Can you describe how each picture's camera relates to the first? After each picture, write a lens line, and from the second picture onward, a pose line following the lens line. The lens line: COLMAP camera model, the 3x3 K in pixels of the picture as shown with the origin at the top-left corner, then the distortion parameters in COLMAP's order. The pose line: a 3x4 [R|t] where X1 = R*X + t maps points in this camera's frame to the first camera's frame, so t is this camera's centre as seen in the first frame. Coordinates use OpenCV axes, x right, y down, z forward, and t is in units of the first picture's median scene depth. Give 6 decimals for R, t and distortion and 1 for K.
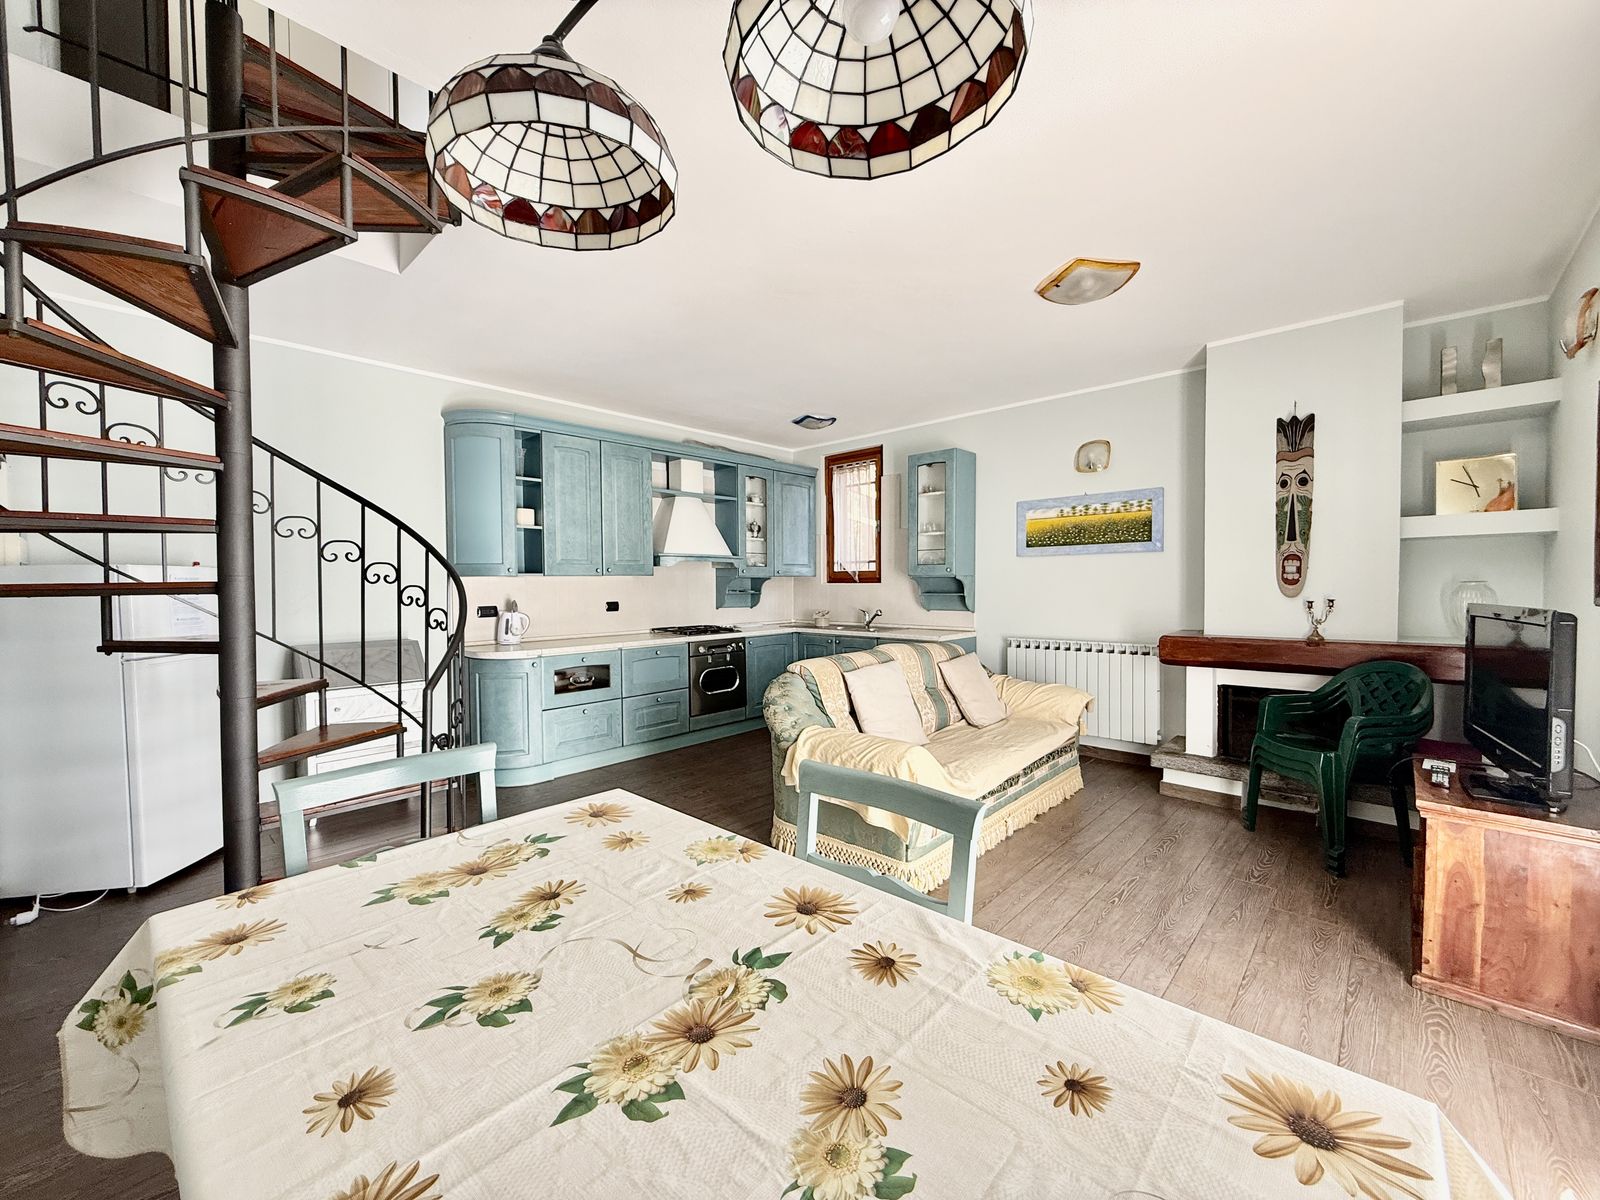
lens RADIAL K [[635.3, 0, 796.9], [0, 635.3, 600.7], [0, 0, 1]] dist [0.000750, -0.000173]
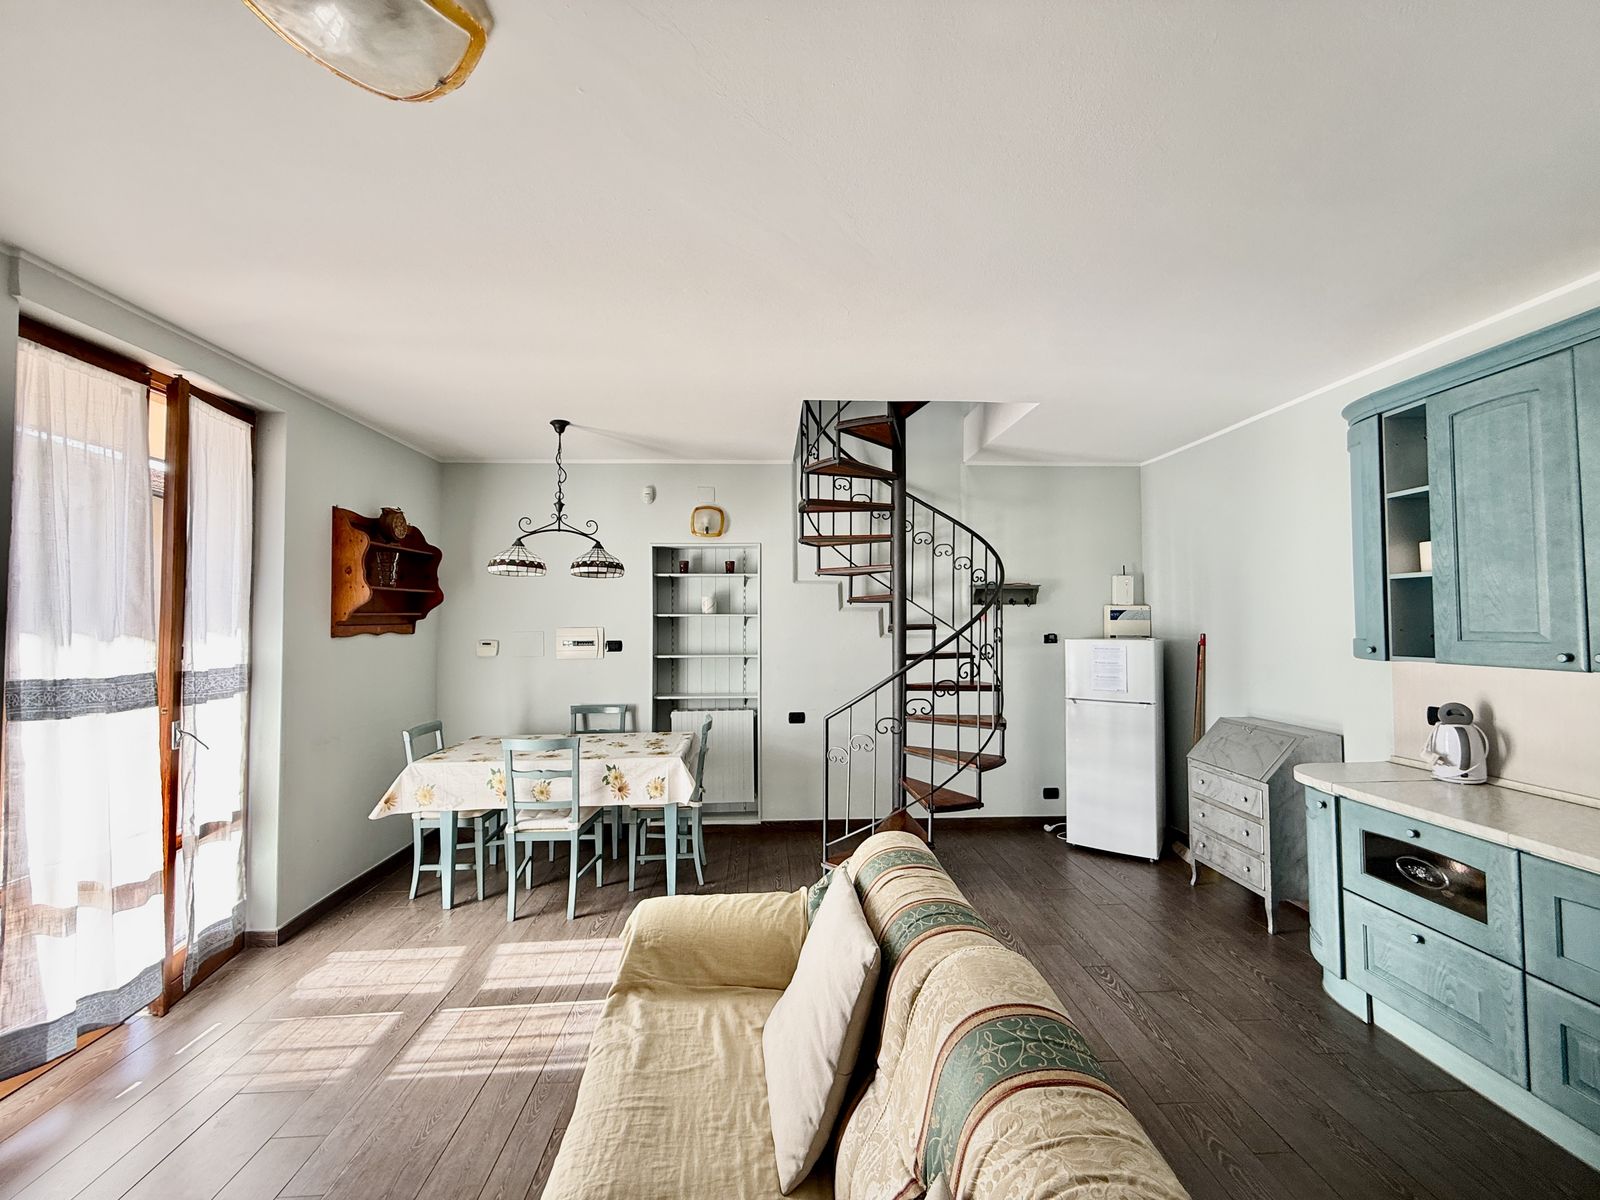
lens RADIAL K [[644.5, 0, 798.1], [0, 644.5, 600.2], [0, 0, 1]] dist [0.001544, -0.000219]
pose [[-0.691644, -0.011458, -0.722148, 0.368964], [-0.008605, 0.999934, -0.007624, -0.082816], [0.722187, 0.000941, -0.691697, 0.984357]]
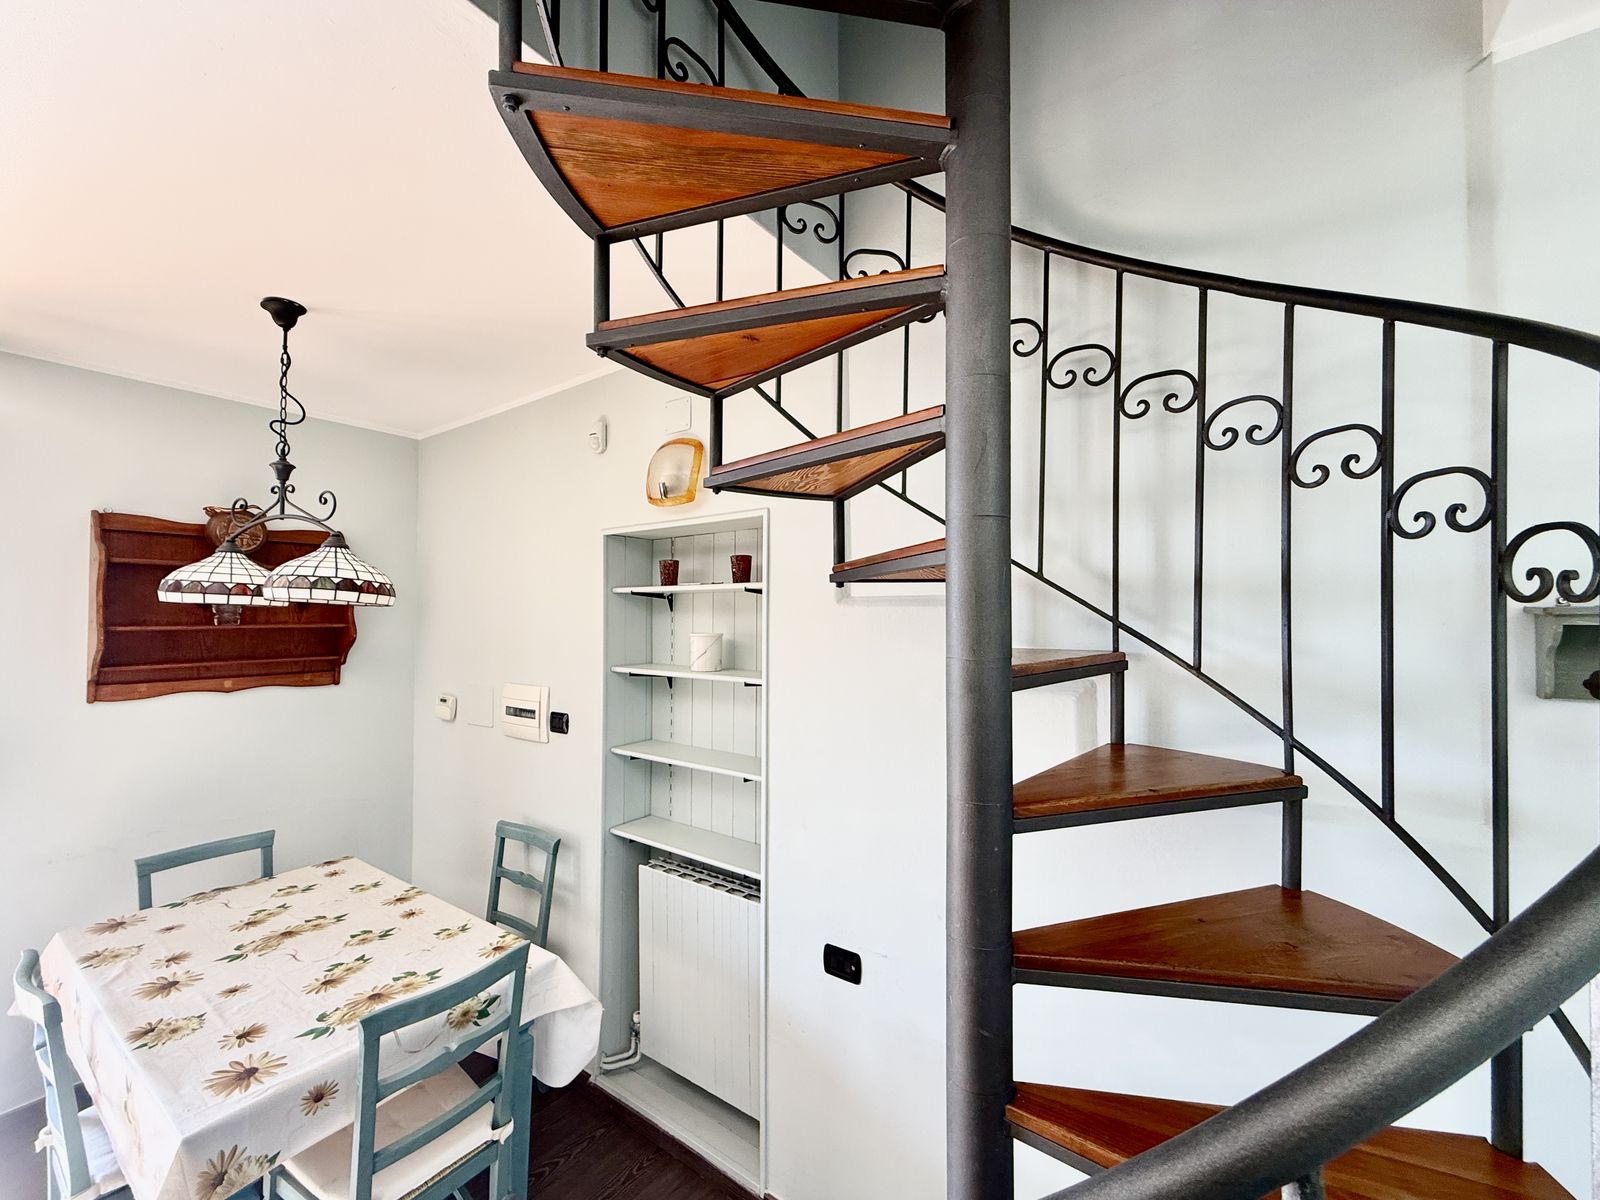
lens RADIAL K [[647.2, 0, 798.5], [0, 647.2, 601.5], [0, 0, 1]] dist [0.000768, -0.000354]
pose [[-0.991824, 0.003181, -0.127574, -0.317520], [0.003193, 0.999995, 0.000107, -0.121037], [0.127574, -0.000301, -0.991829, 0.644468]]
